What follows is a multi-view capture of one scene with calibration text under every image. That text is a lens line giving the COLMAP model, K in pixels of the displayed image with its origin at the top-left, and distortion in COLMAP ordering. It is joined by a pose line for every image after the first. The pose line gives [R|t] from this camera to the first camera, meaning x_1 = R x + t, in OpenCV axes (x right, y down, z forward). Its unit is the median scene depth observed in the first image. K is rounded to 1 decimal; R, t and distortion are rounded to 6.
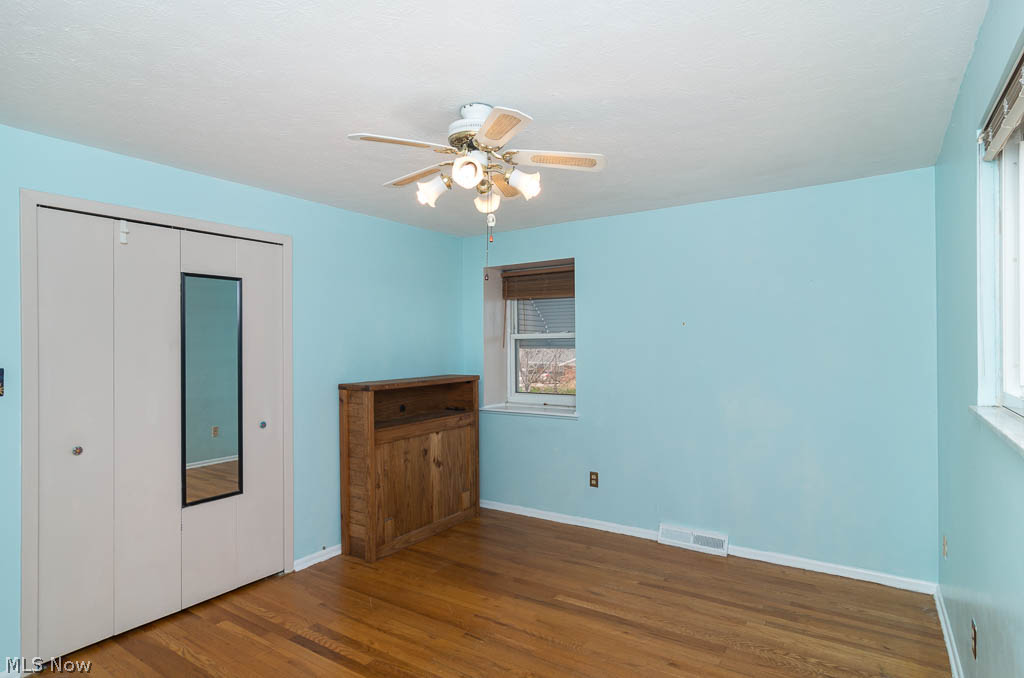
lens RADIAL K [[551.9, 0, 518.2], [0, 551.9, 340.0], [0, 0, 1]] dist [0.000495, -0.000915]
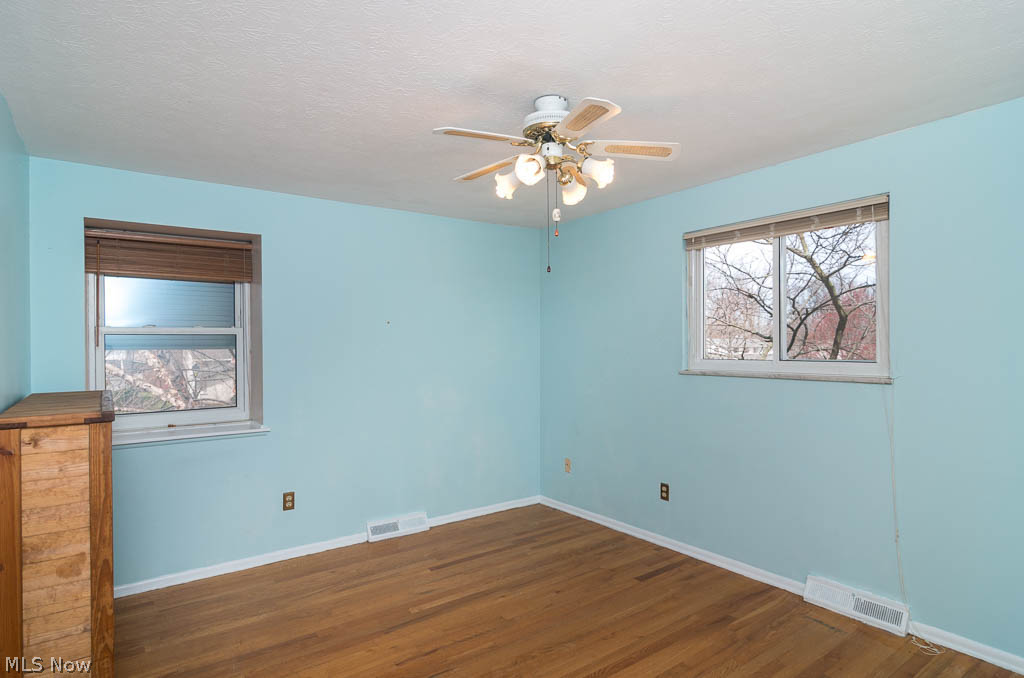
lens RADIAL K [[551.9, 0, 517.6], [0, 551.9, 343.3], [0, 0, 1]] dist [0.000495, -0.000915]
pose [[0.342942, 0.011910, 0.939281, -0.620122], [-0.001300, 0.999925, -0.012205, 0.021518], [-0.939356, 0.002965, 0.342931, 0.426109]]
